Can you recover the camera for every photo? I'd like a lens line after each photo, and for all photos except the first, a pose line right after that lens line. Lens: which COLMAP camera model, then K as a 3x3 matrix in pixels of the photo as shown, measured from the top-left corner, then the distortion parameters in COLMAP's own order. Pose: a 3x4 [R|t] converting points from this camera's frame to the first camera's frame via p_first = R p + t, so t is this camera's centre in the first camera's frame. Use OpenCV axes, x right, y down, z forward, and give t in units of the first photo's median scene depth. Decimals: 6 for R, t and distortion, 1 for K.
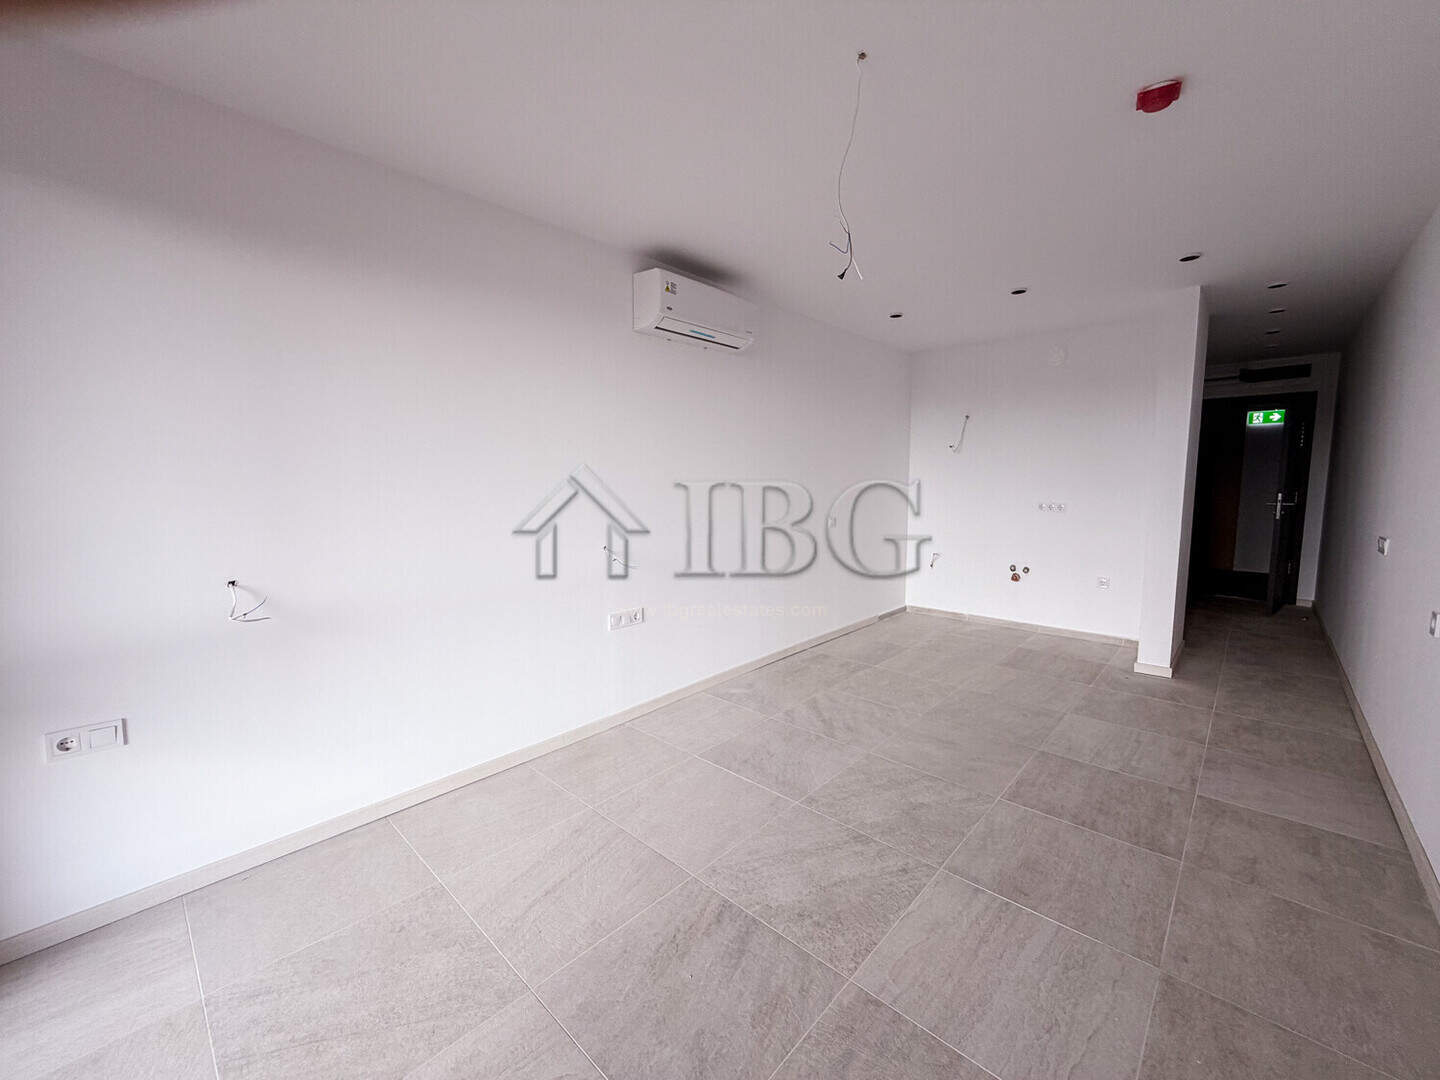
lens RADIAL K [[574.2, 0, 716.8], [0, 574.2, 538.3], [0, 0, 1]] dist [-0.000001, 0.000009]
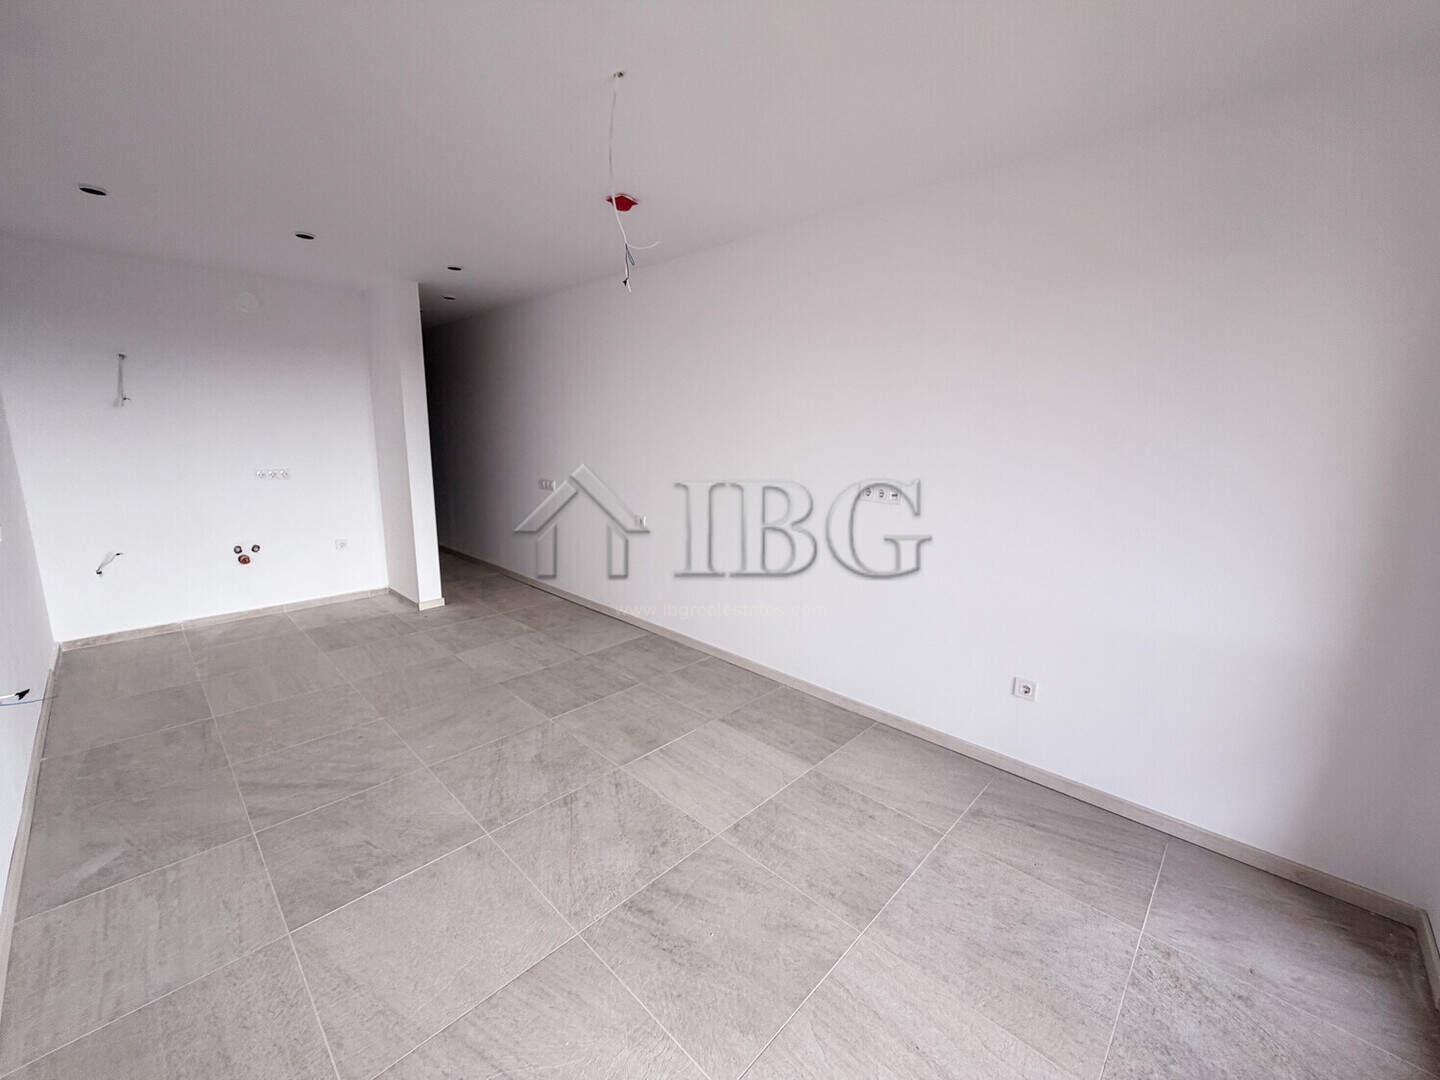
lens RADIAL K [[574.2, 0, 716.8], [0, 574.2, 538.3], [0, 0, 1]] dist [-0.000001, 0.000009]
pose [[0.015324, -0.182342, 0.983116, -0.489110], [0.089069, 0.979571, 0.180297, -0.087636], [-0.995908, 0.084802, 0.031252, 0.442279]]
